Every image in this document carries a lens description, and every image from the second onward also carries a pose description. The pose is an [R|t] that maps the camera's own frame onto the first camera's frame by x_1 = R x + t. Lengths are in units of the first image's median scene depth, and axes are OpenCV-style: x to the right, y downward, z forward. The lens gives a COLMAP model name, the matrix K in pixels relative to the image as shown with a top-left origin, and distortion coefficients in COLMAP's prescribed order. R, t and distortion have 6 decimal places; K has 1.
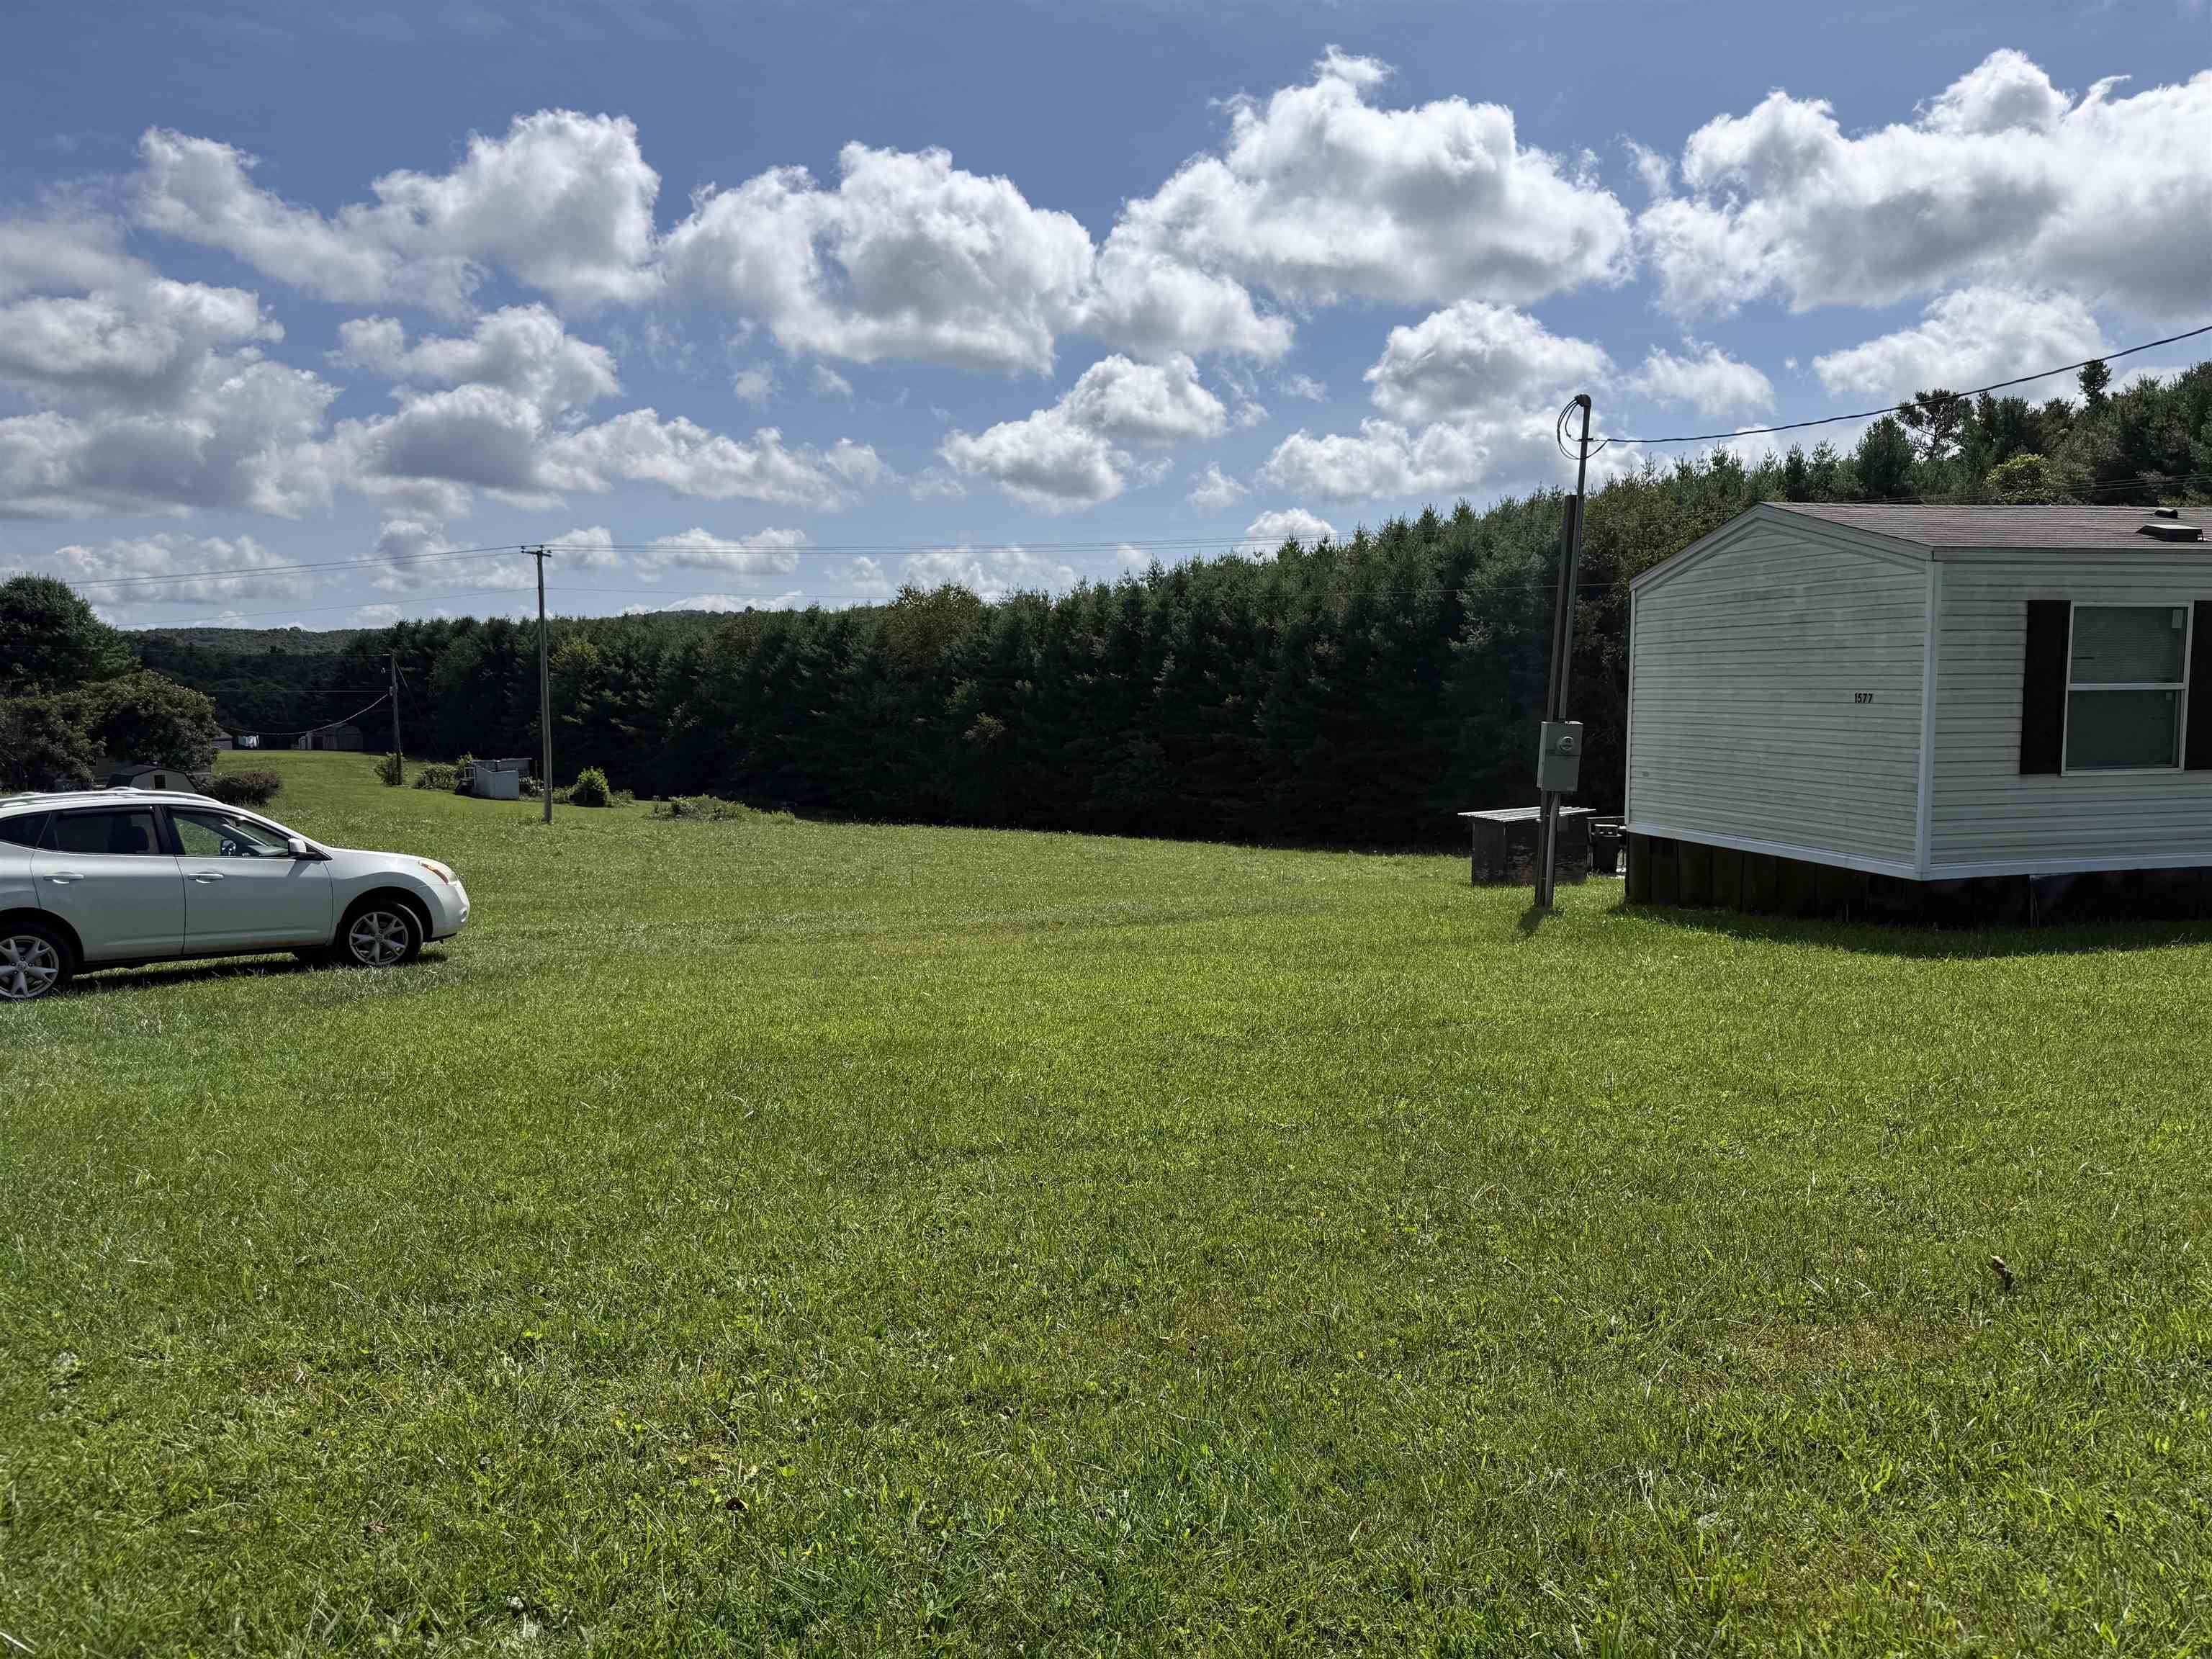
lens RADIAL K [[1543.0, 0, 1095.2], [0, 1543.0, 871.5], [0, 0, 1]] dist [0.001007, -0.022526]
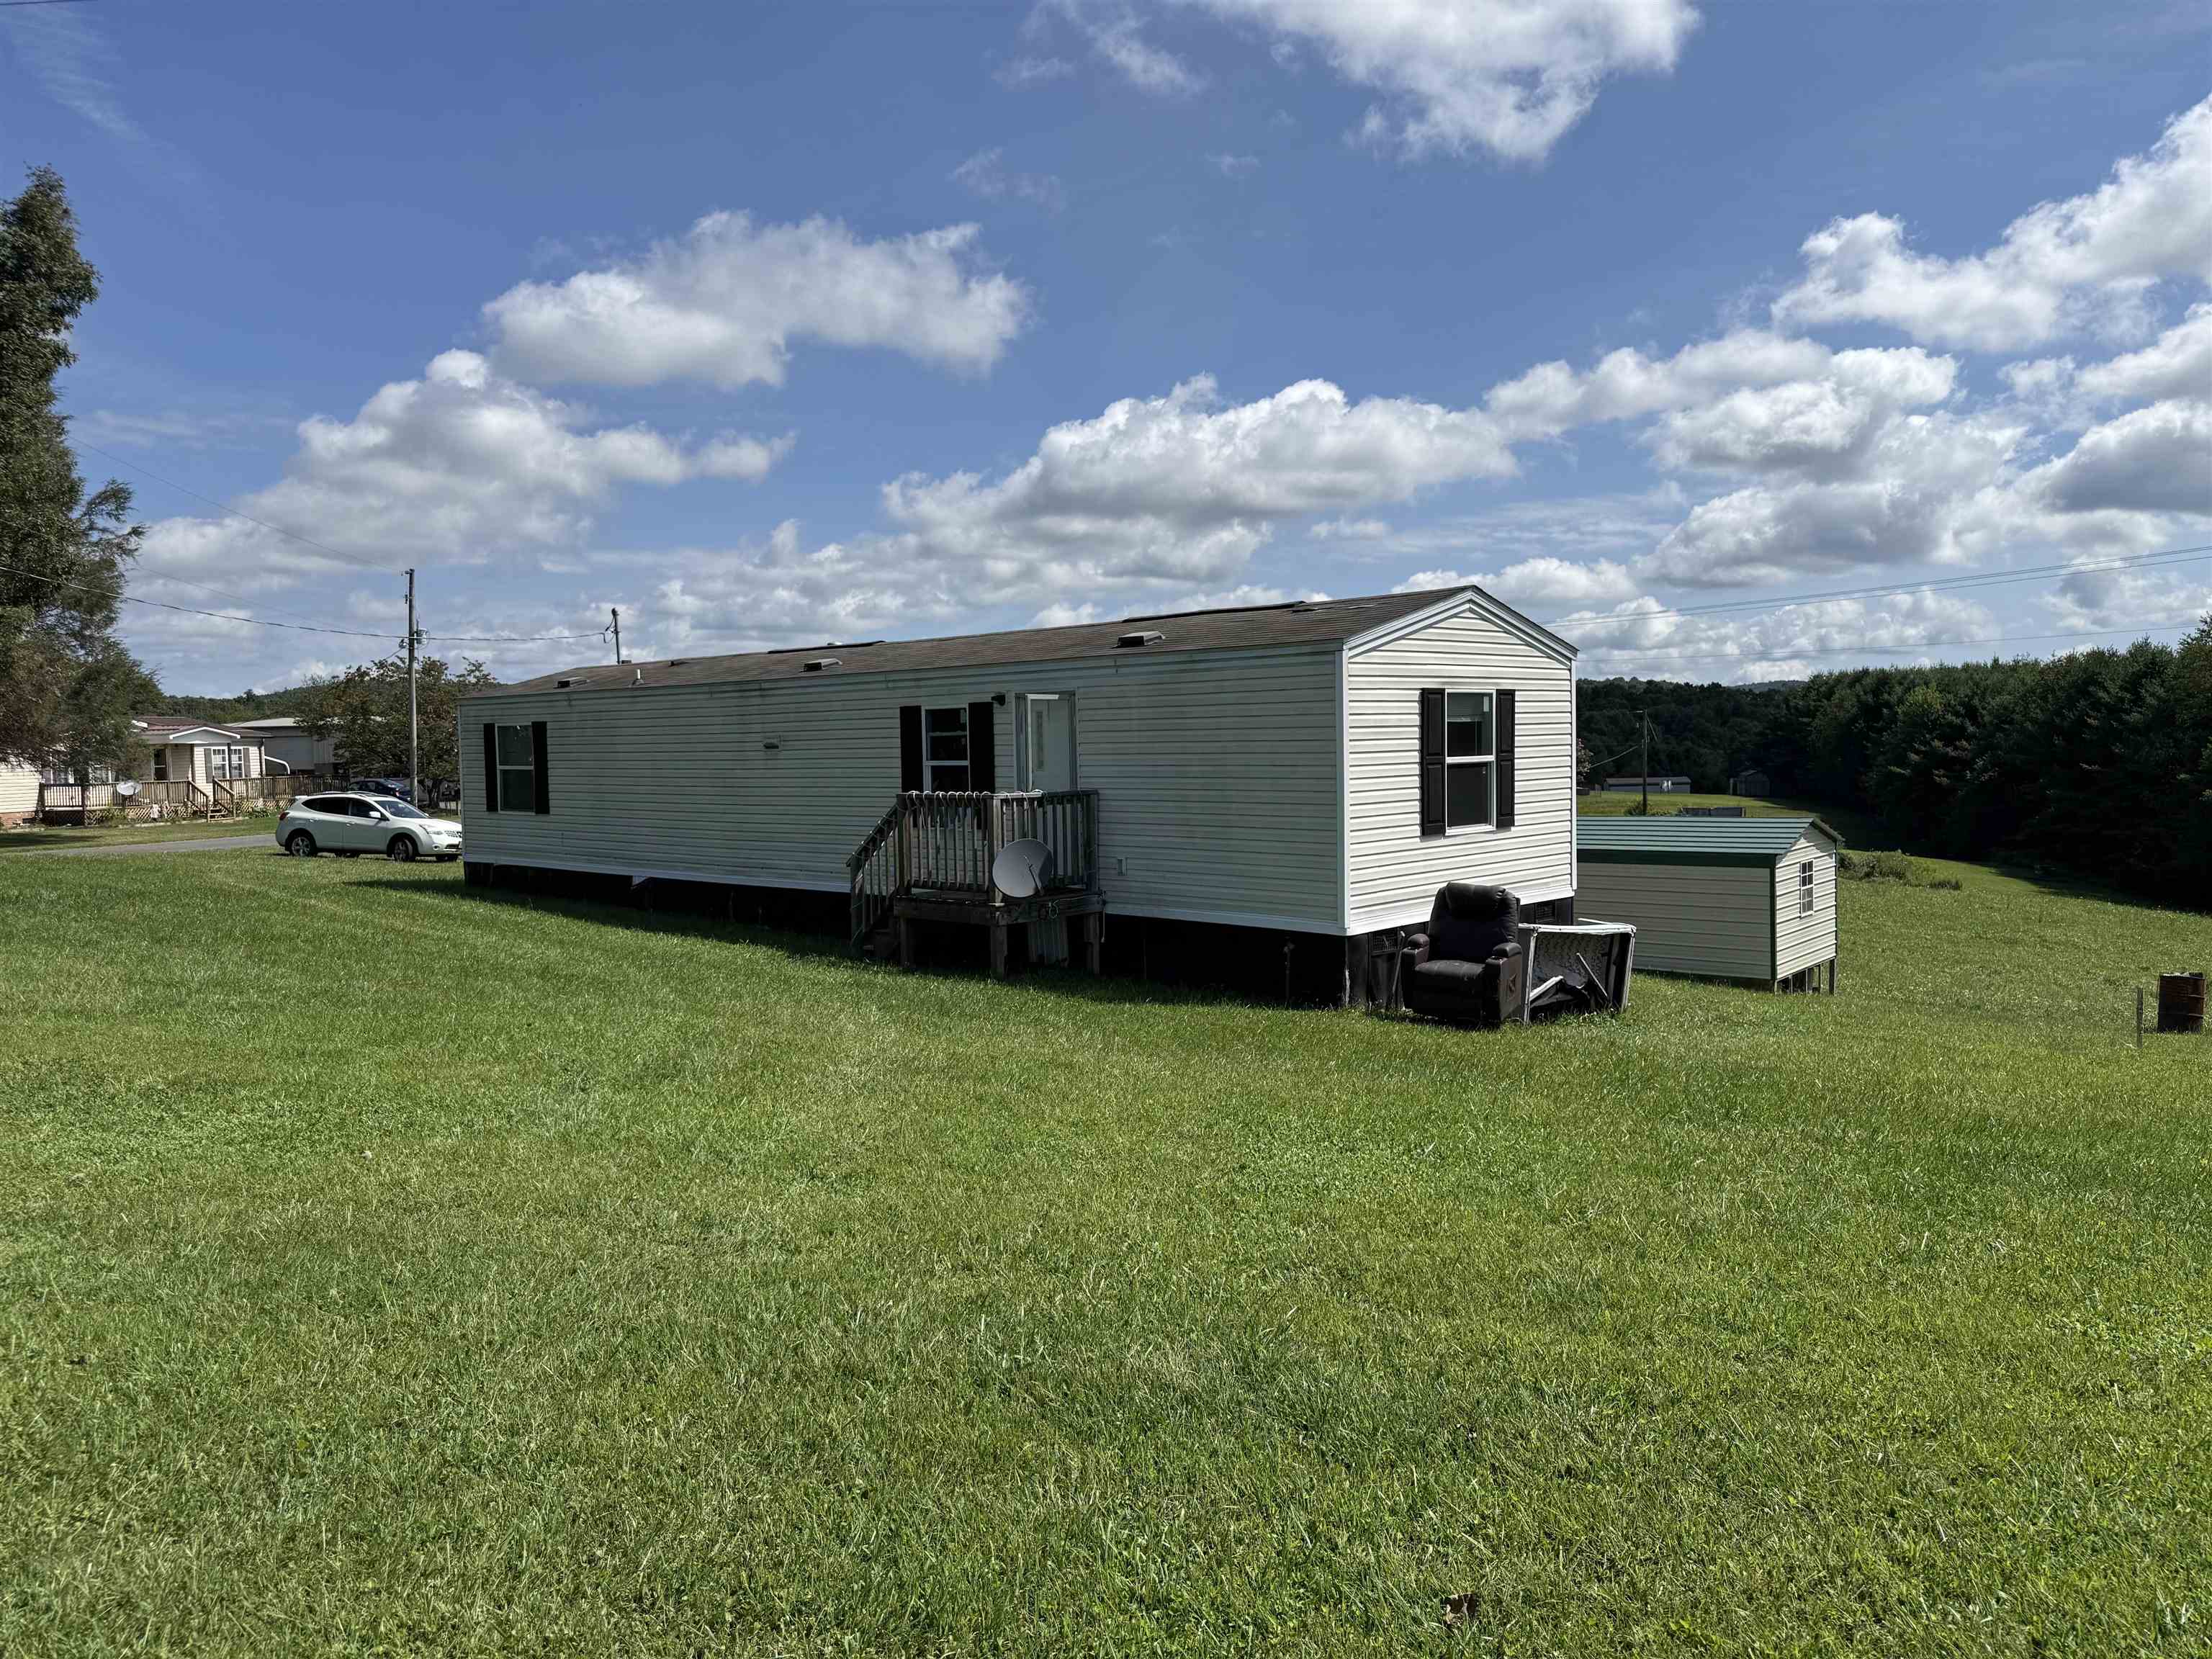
lens RADIAL K [[1543.0, 0, 1118.0], [0, 1543.0, 861.4], [0, 0, 1]] dist [0.001007, -0.022526]
pose [[0.545245, 0.061502, -0.836018, 3.951797], [-0.091522, 0.995711, 0.013560, -0.144378], [0.833266, 0.069121, 0.548535, 0.798288]]
